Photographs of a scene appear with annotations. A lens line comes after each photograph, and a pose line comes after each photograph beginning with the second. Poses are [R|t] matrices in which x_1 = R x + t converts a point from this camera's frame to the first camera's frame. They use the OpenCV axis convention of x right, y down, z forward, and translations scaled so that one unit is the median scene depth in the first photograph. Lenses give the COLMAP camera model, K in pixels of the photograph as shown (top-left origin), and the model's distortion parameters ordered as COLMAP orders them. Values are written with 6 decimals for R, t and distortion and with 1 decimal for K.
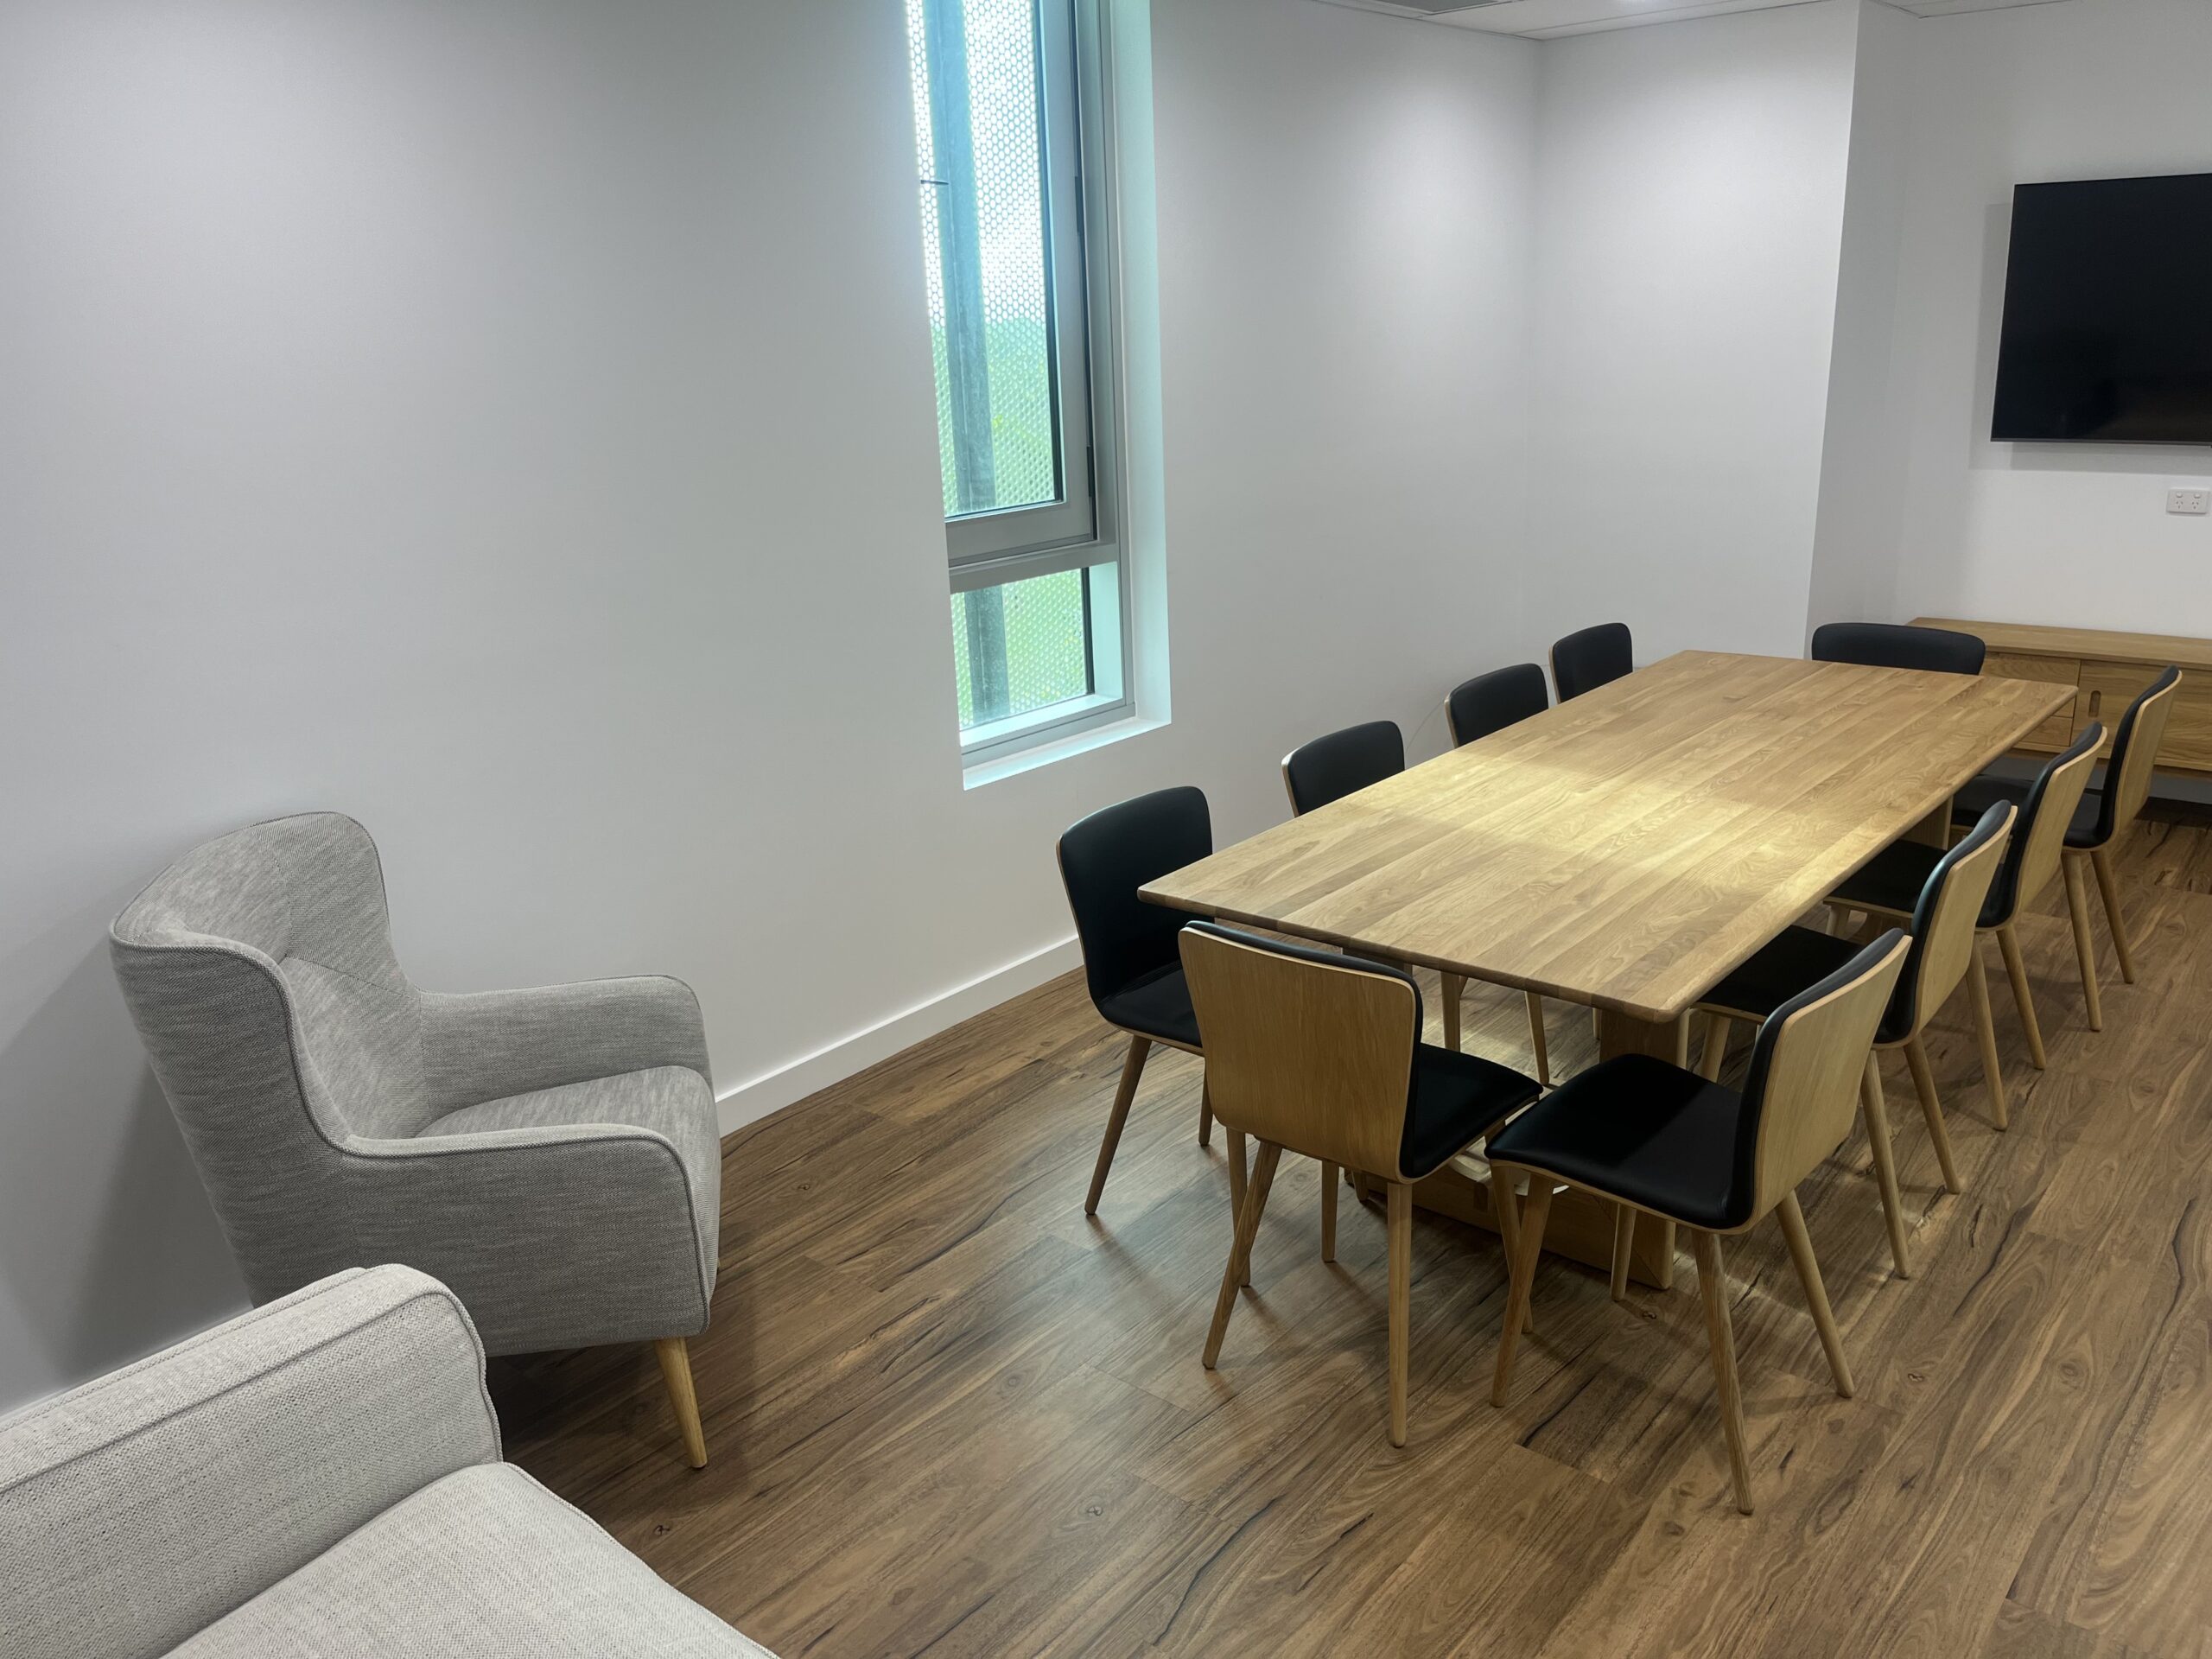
lens RADIAL K [[1647.0, 0, 1106.0], [0, 1647.0, 829.5], [0, 0, 1]] dist [0.084679, -0.124095]
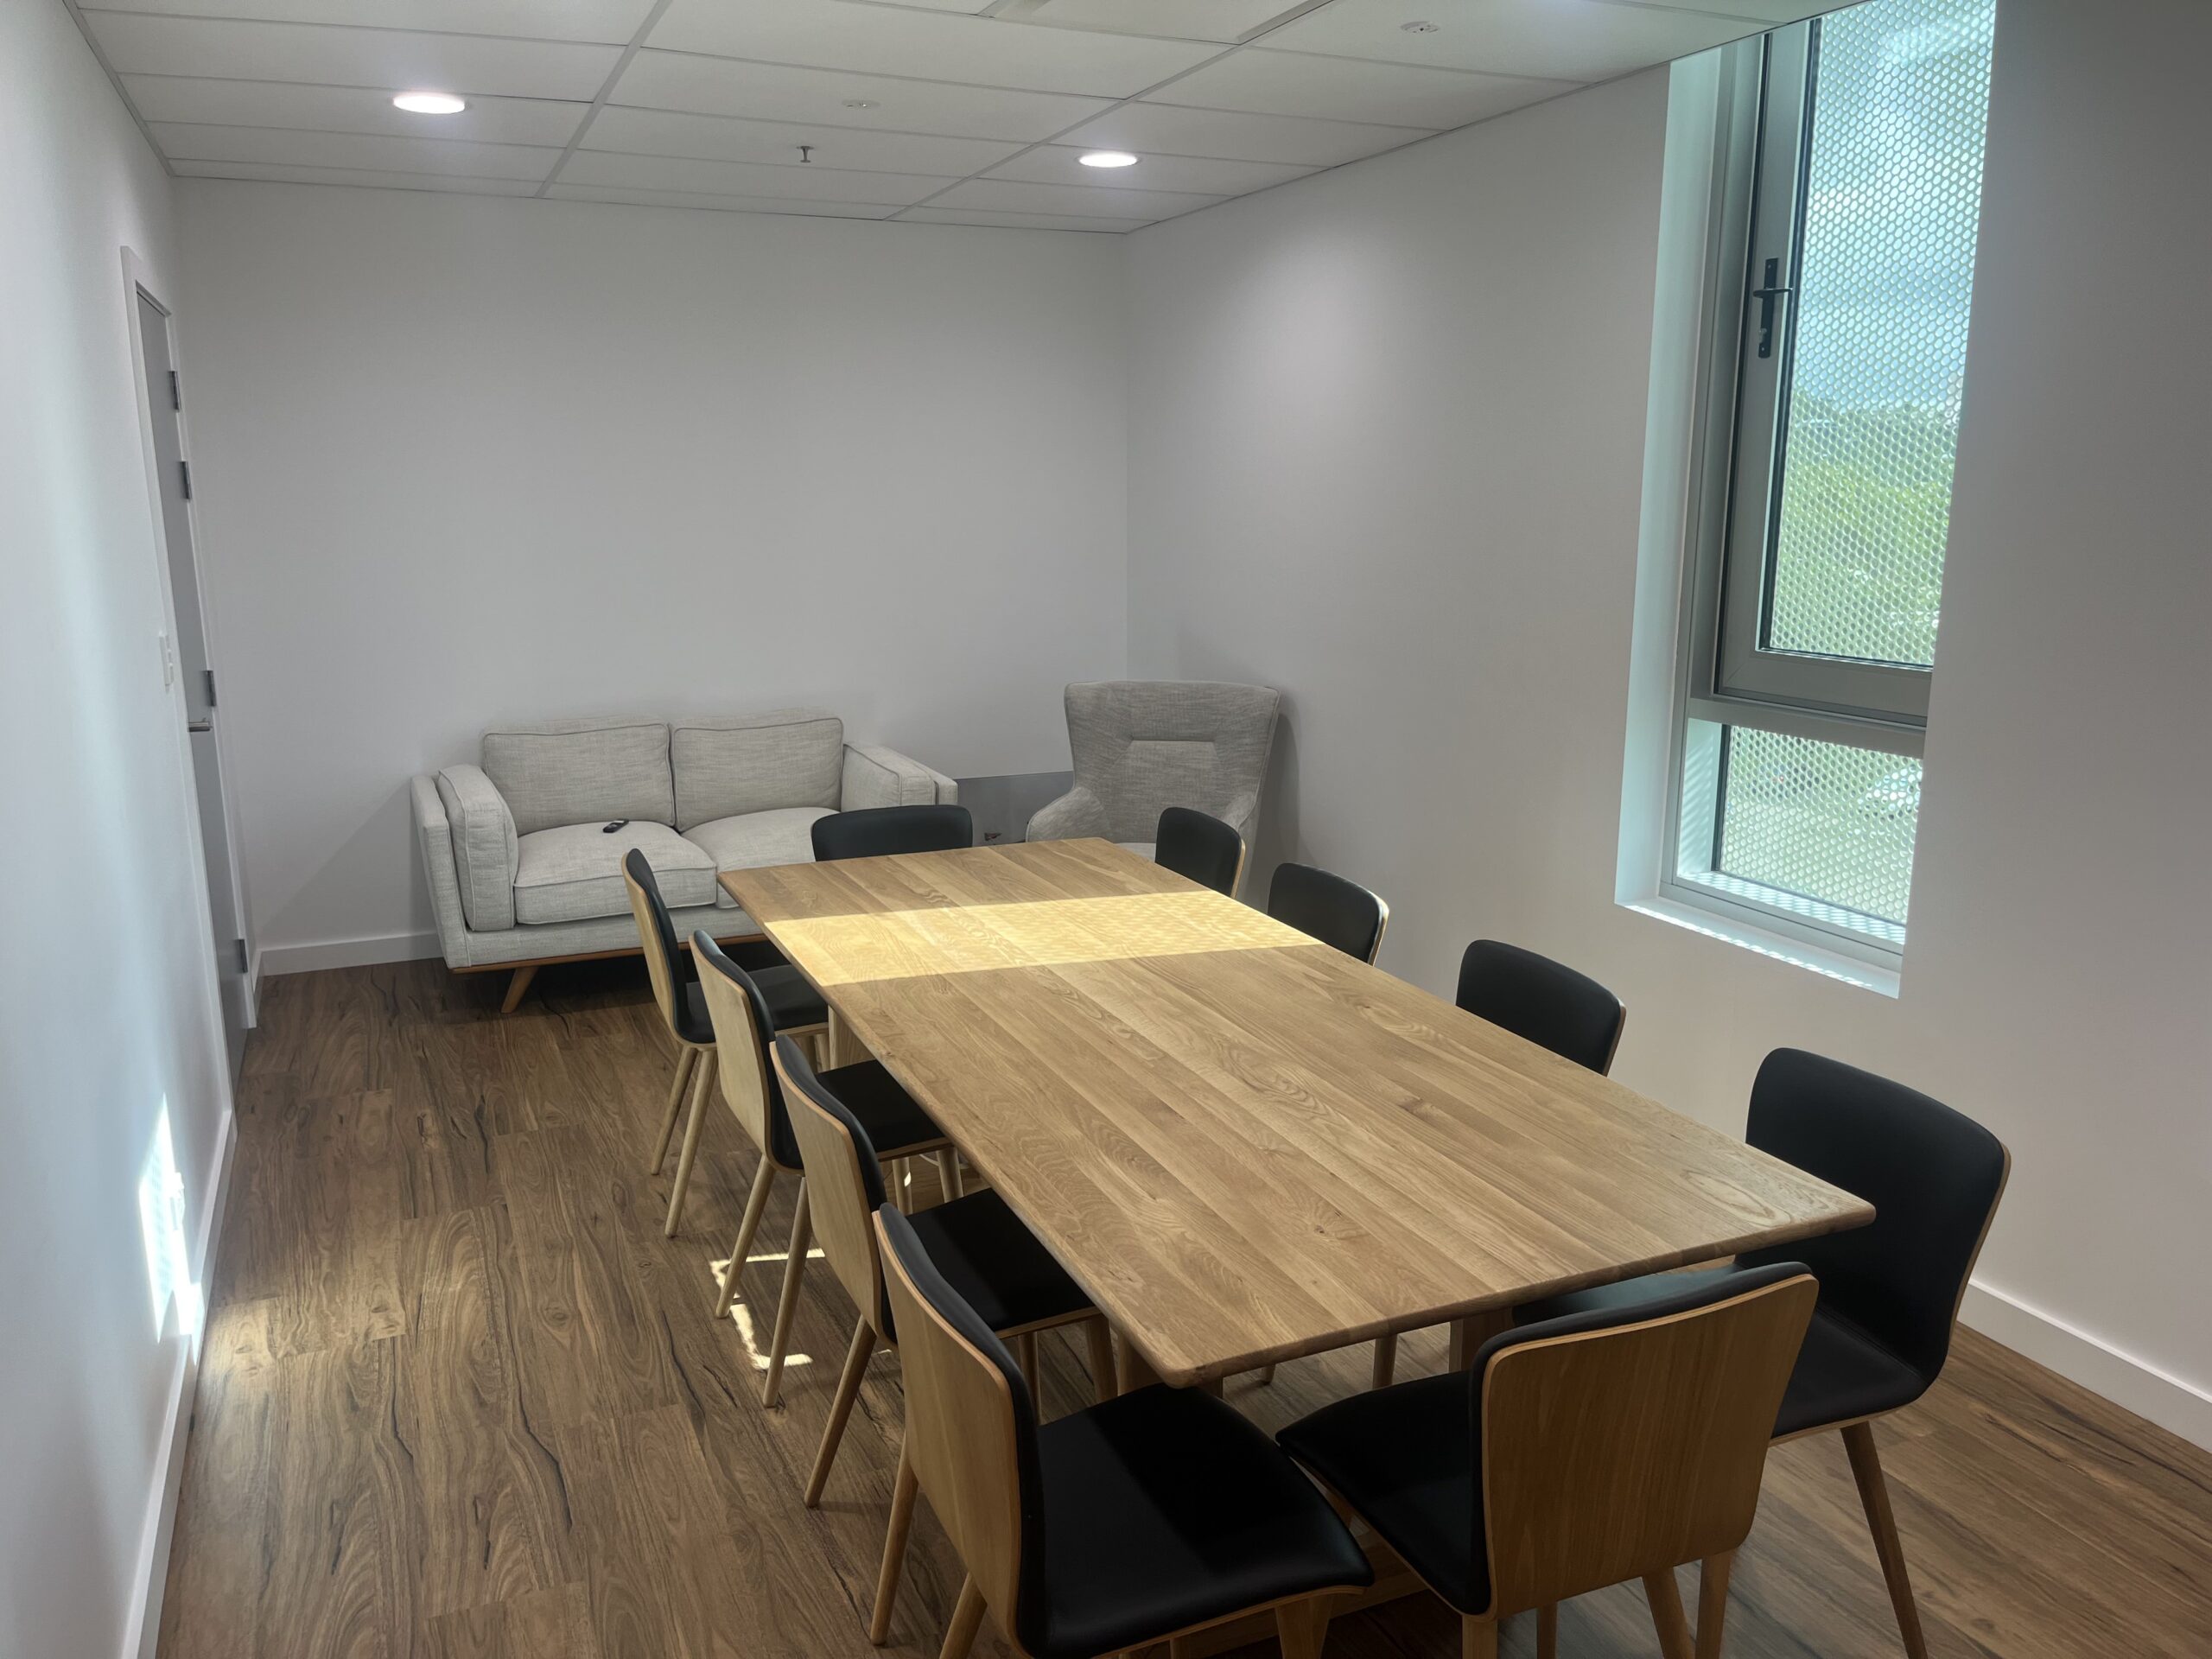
lens RADIAL K [[1647.0, 0, 1106.0], [0, 1647.0, 829.5], [0, 0, 1]] dist [0.084679, -0.124095]
pose [[-0.427522, 0.227228, -0.874981, 1.345698], [-0.244963, 0.902563, 0.354082, -0.510830], [0.870183, 0.365716, -0.330203, 1.565152]]
